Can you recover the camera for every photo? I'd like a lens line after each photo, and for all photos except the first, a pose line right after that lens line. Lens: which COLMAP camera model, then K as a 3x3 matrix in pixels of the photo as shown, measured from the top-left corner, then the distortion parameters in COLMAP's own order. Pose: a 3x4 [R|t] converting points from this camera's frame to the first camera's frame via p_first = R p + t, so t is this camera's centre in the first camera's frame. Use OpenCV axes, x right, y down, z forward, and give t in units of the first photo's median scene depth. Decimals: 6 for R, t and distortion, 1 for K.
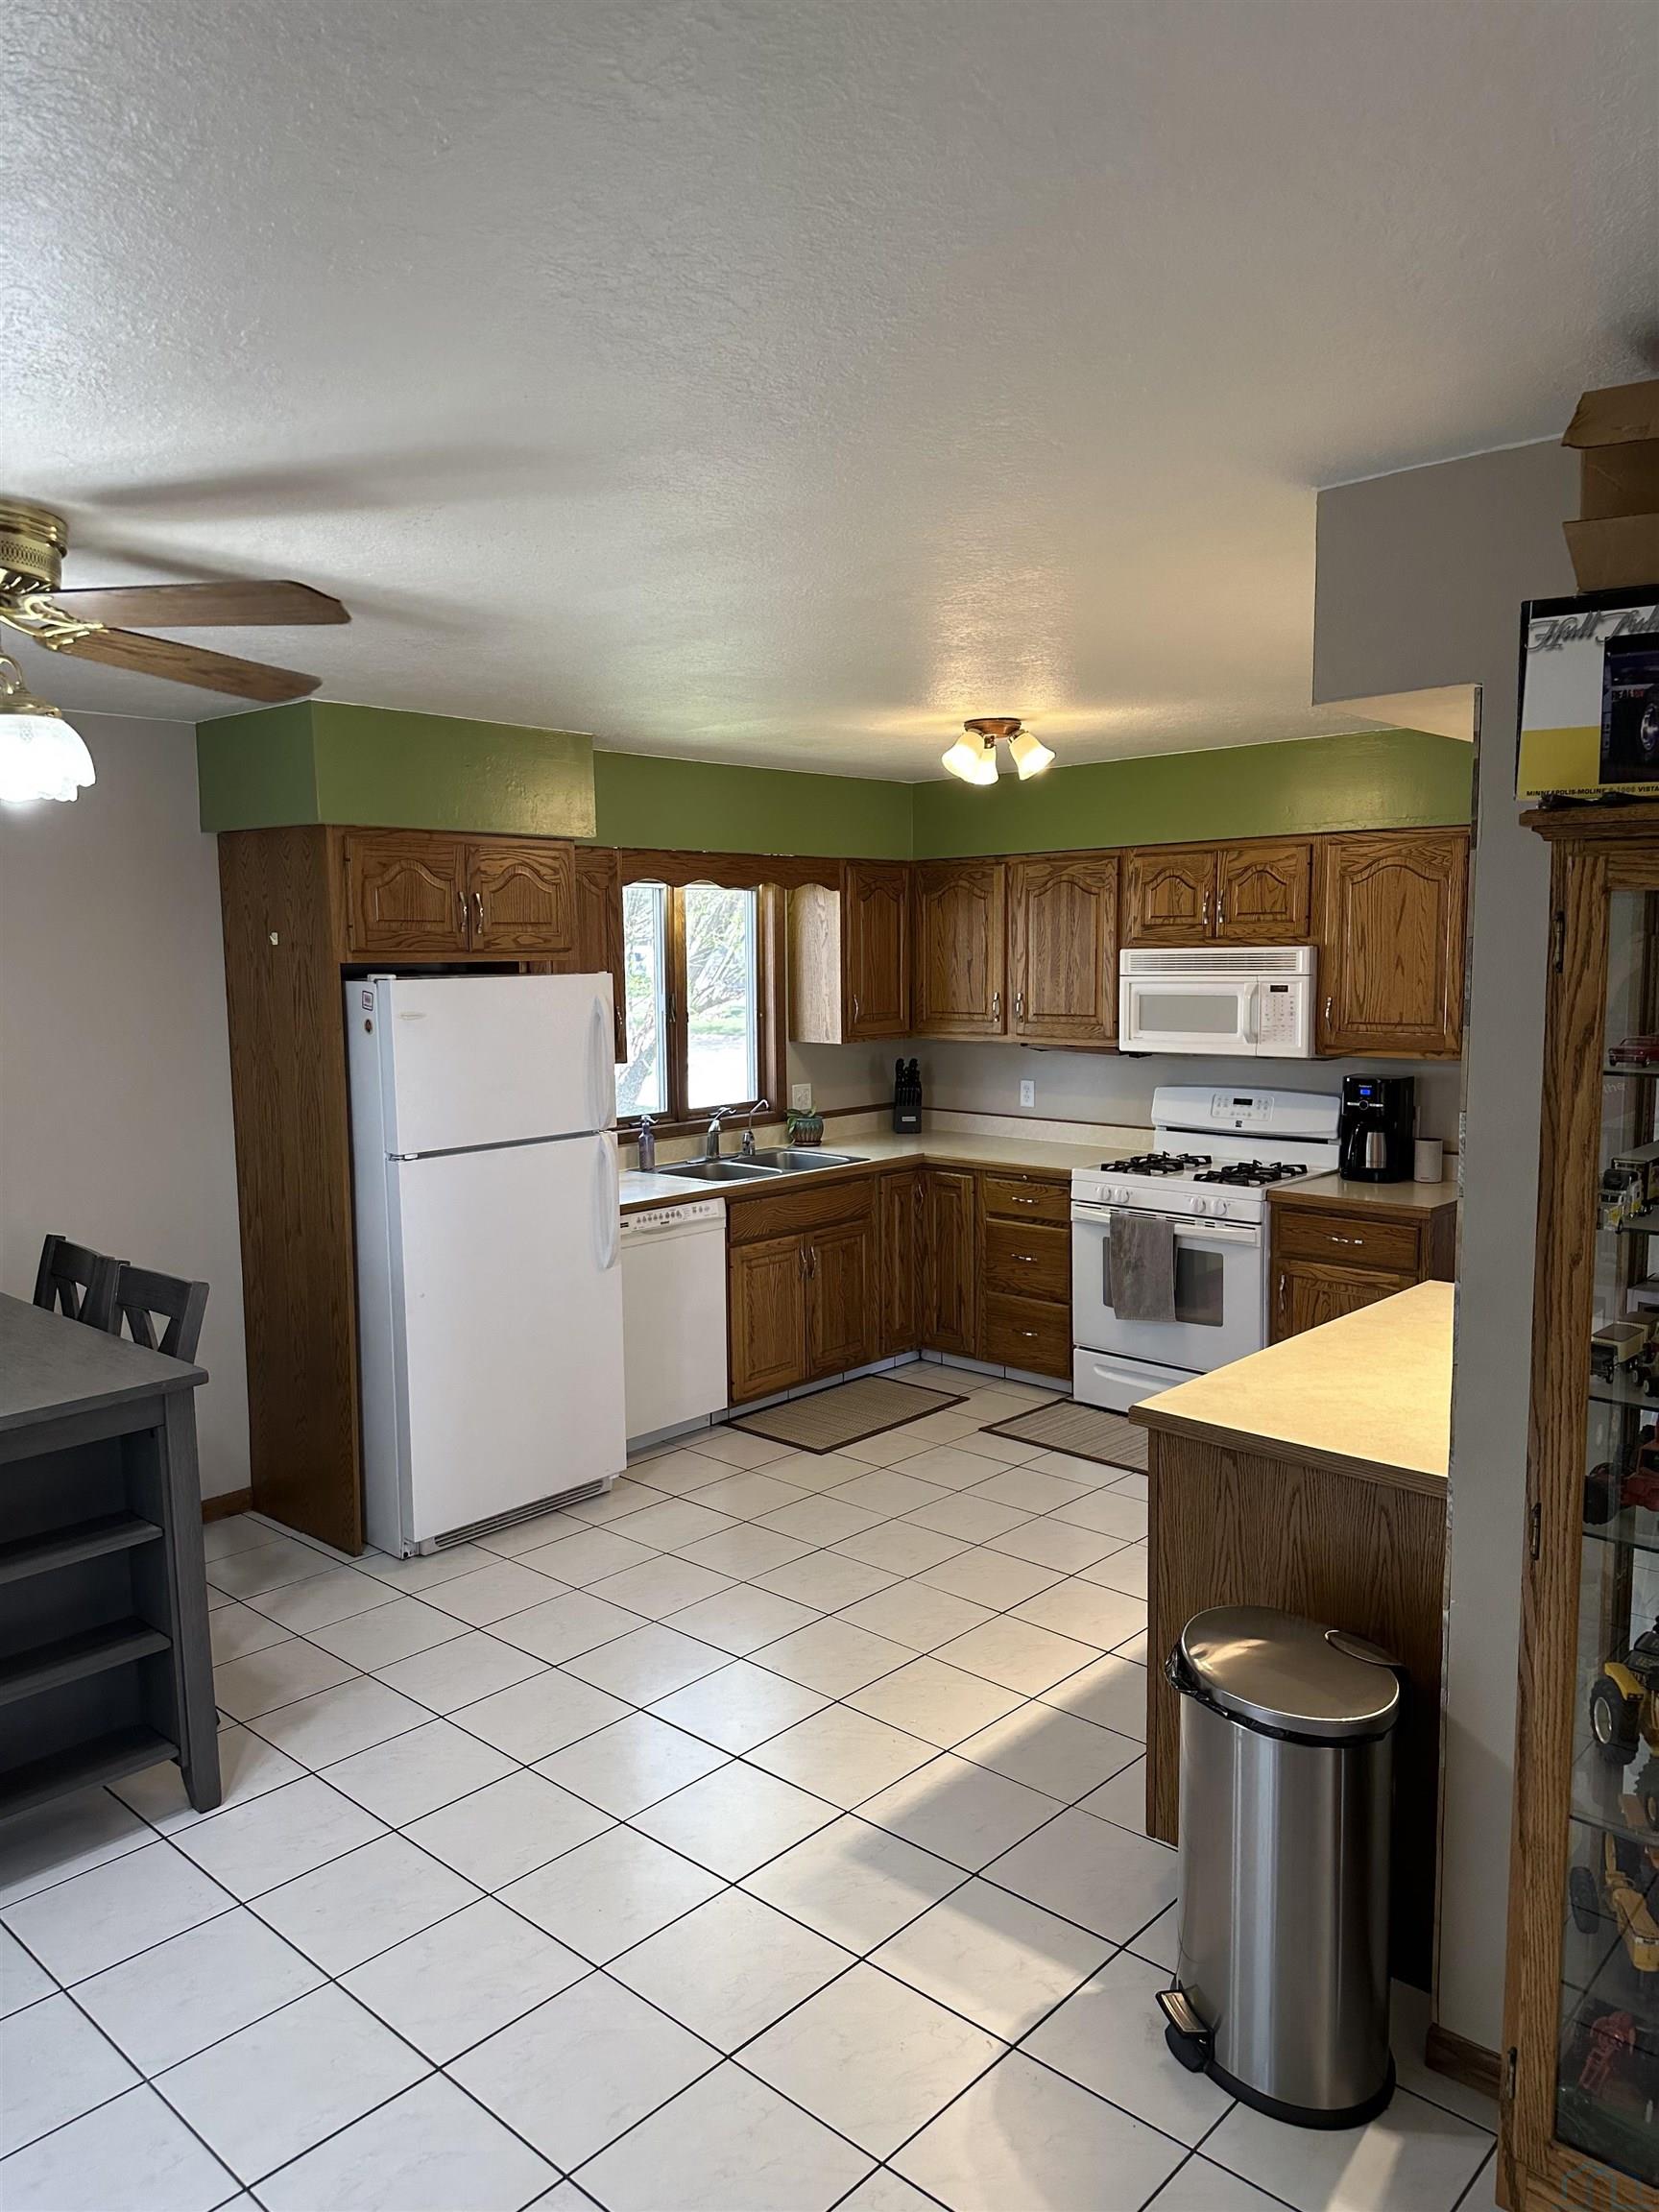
lens RADIAL K [[1545.5, 0, 830.2], [0, 1545.5, 1120.4], [0, 0, 1]] dist [0.157910, -0.286231]
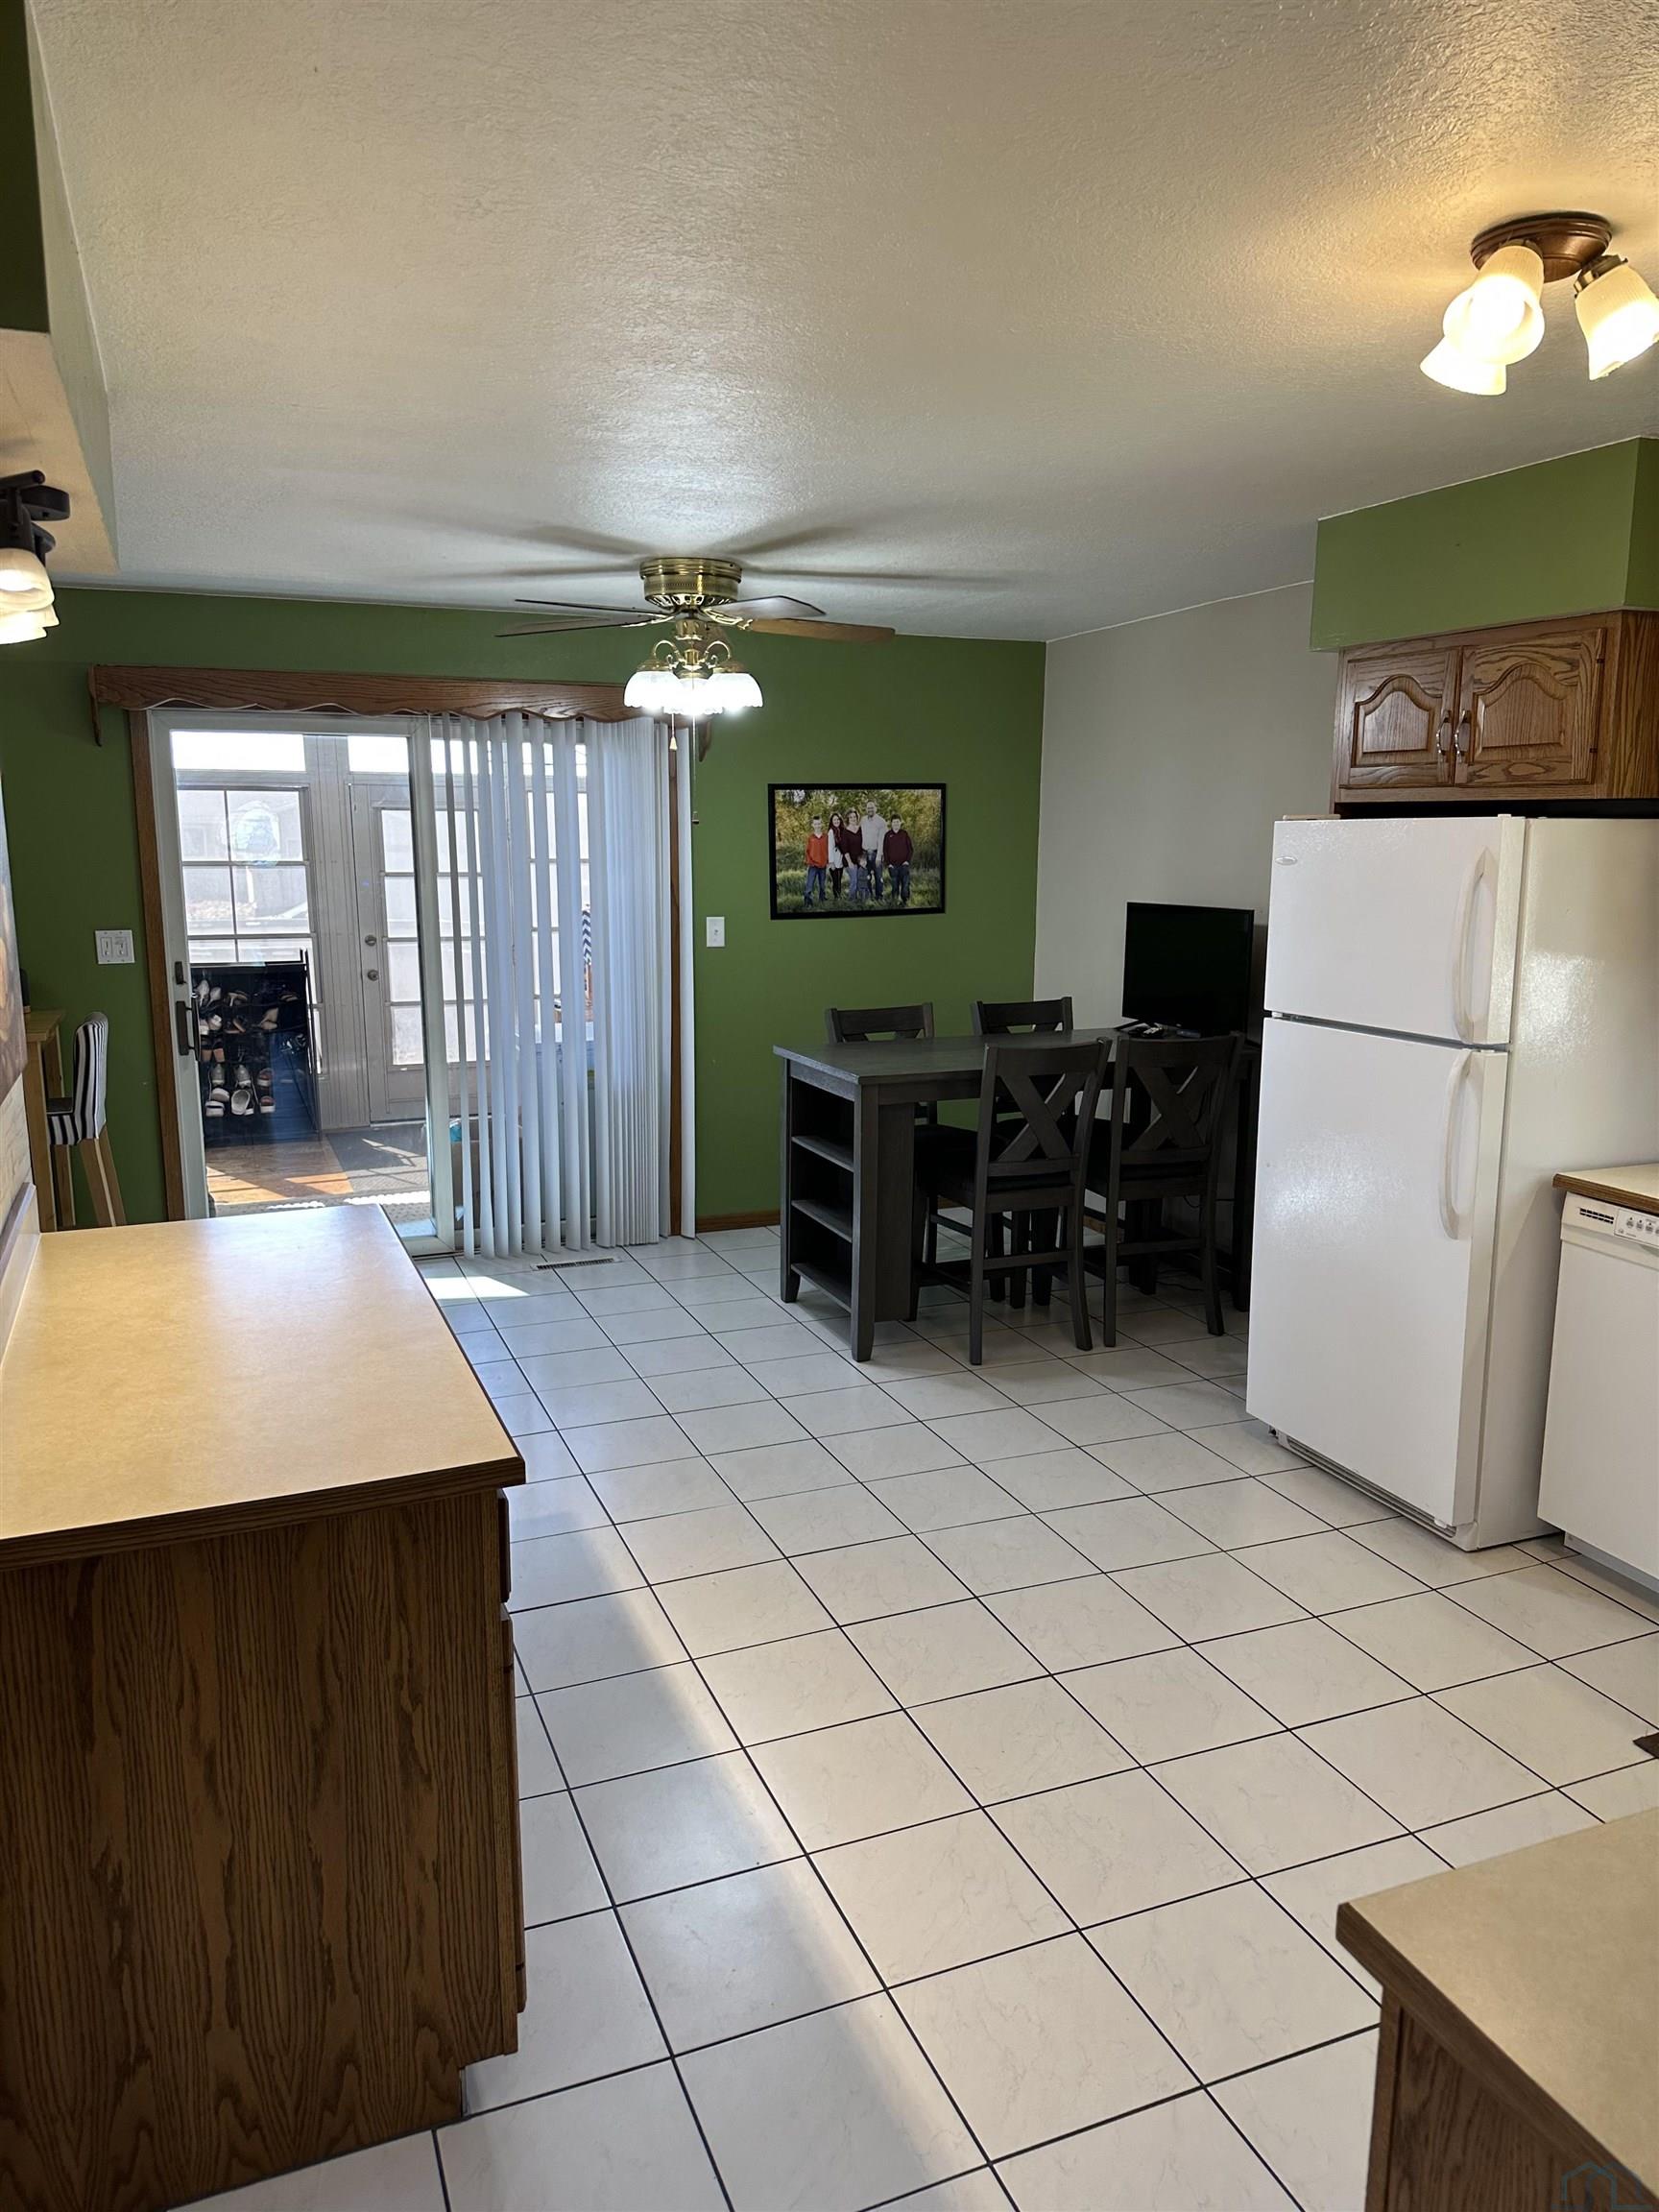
lens RADIAL K [[1545.5, 0, 830.2], [0, 1545.5, 1120.4], [0, 0, 1]] dist [0.157910, -0.286231]
pose [[-0.436576, 0.177581, -0.881967, 0.622608], [-0.099062, 0.964876, 0.243311, -0.106549], [0.894197, 0.193593, -0.403650, 1.053415]]
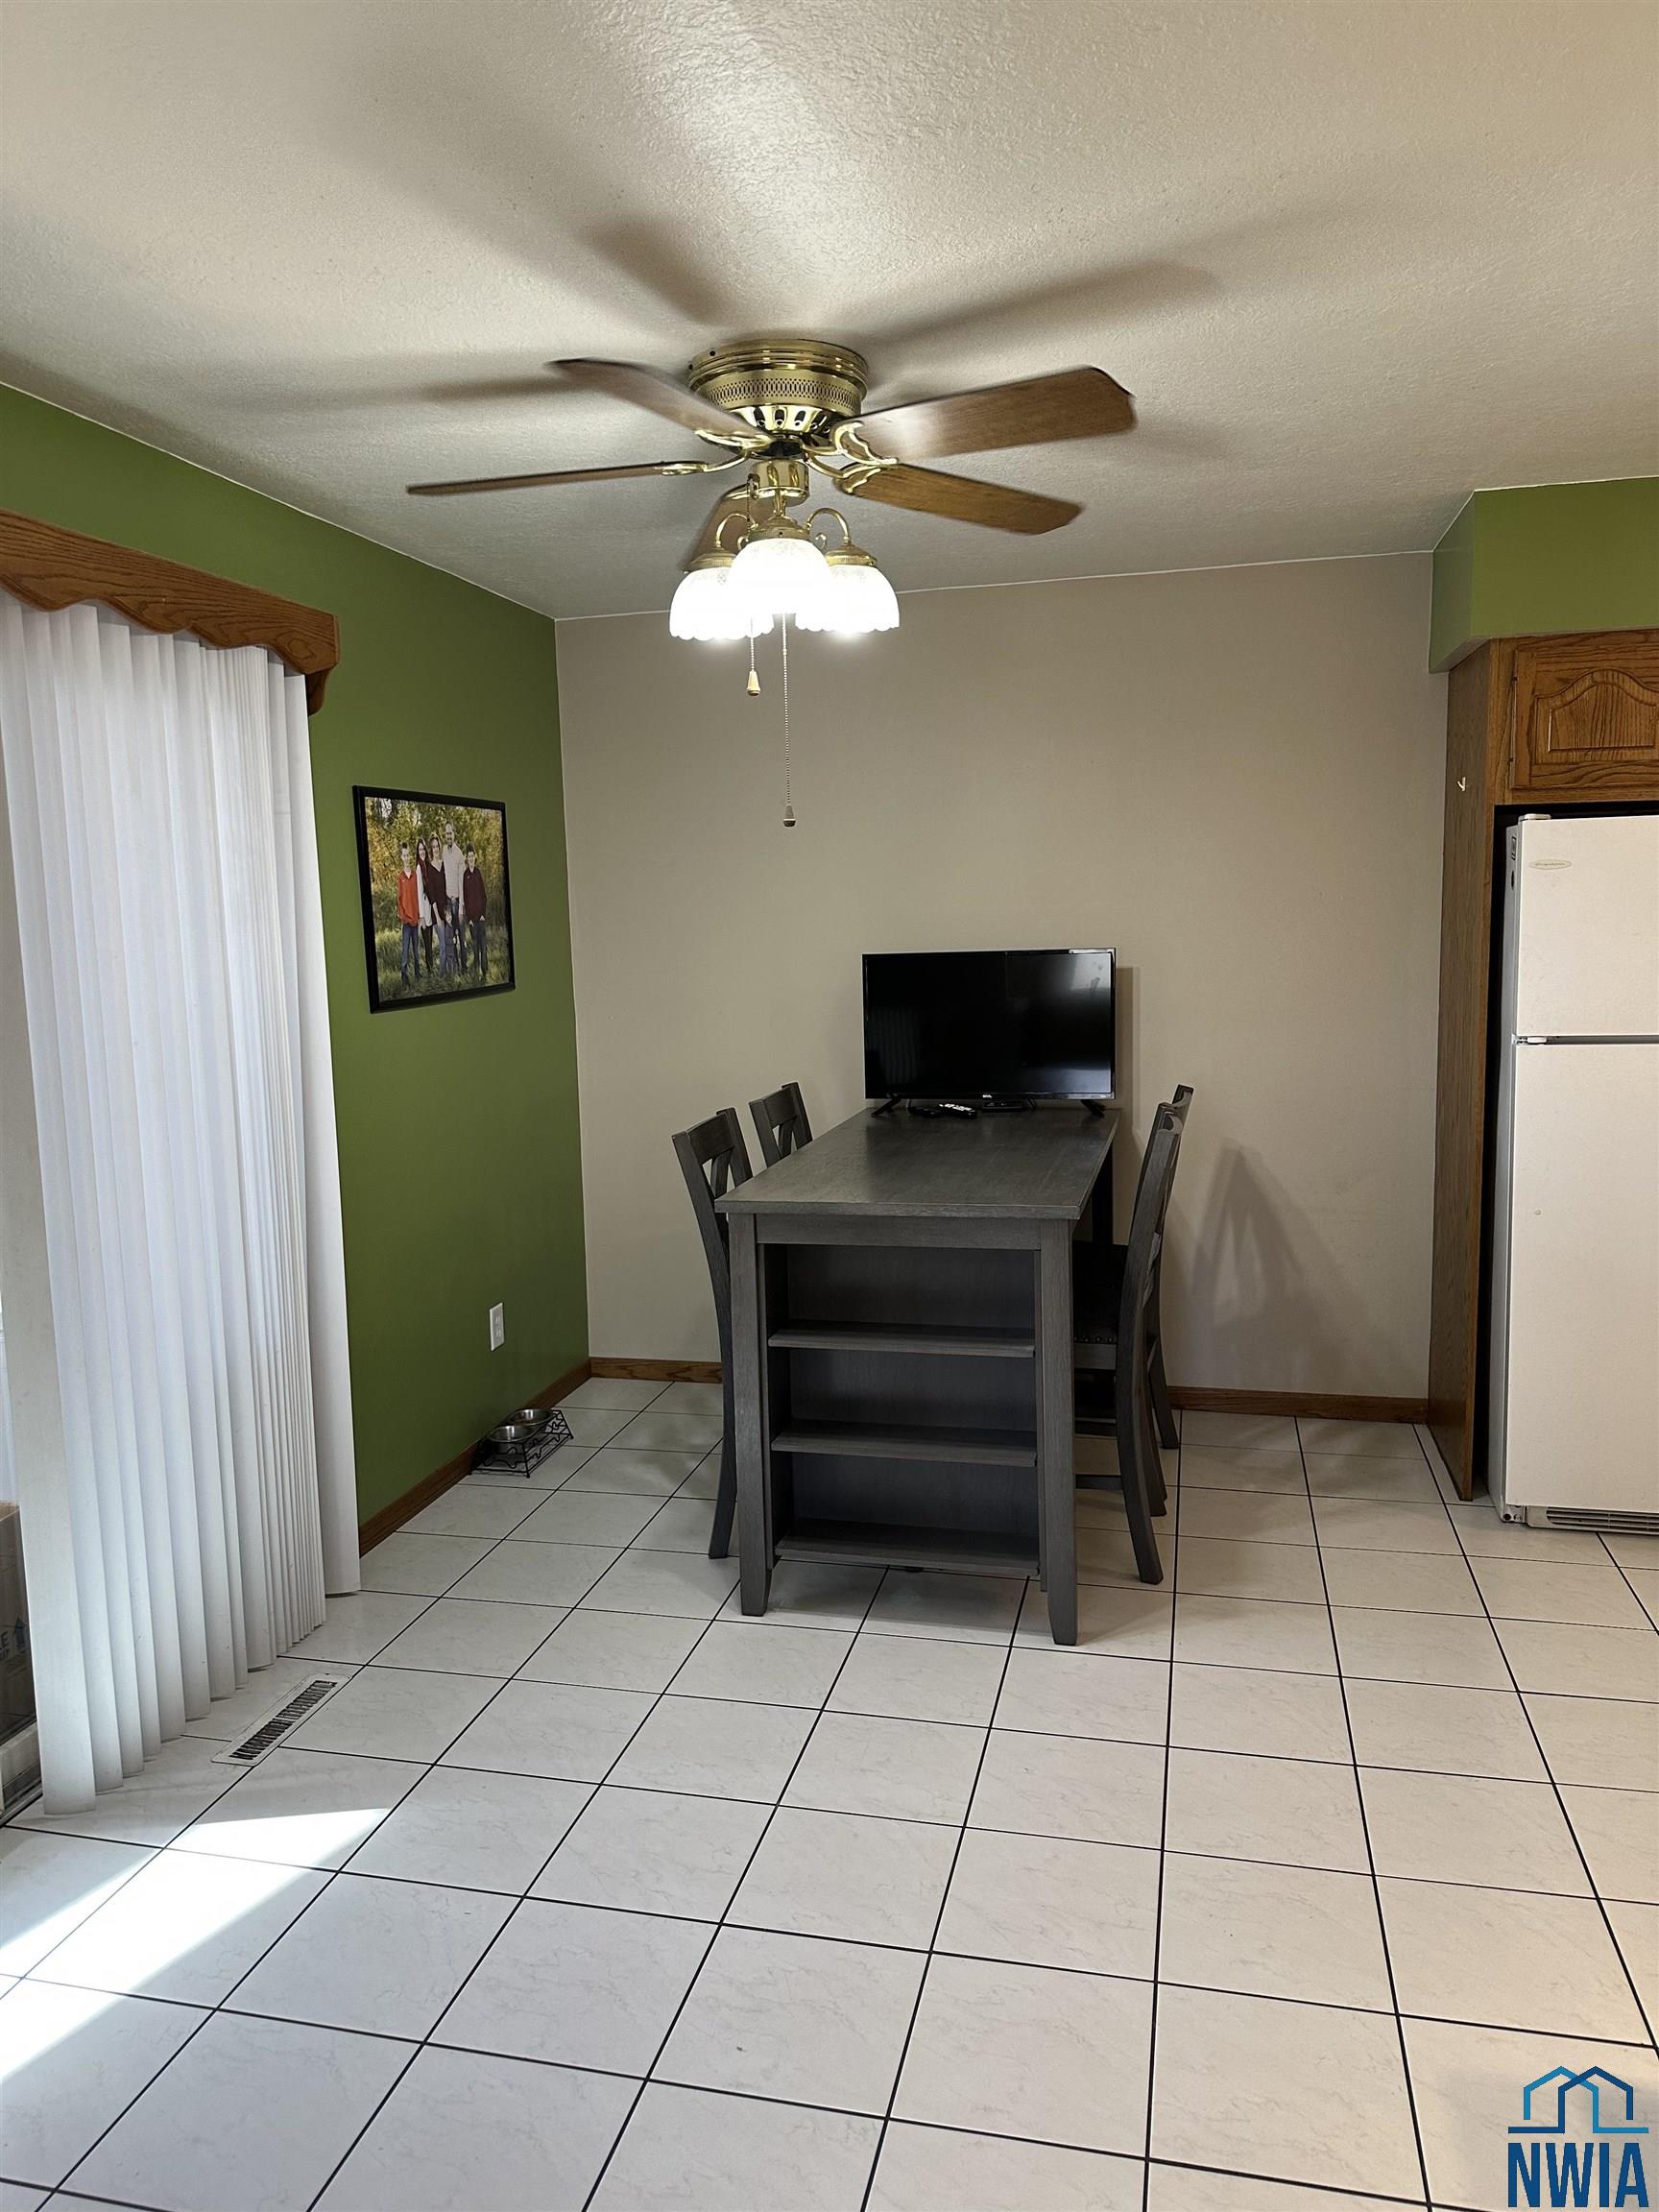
lens RADIAL K [[1589.0, 0, 829.5], [0, 1589.0, 1106.0], [0, 0, 1]] dist [0.102139, -0.151403]
pose [[0.484553, 0.105808, -0.868339, 0.262877], [-0.080754, 0.993830, 0.076037, 0.021926], [0.871027, 0.033278, 0.490107, 0.245091]]
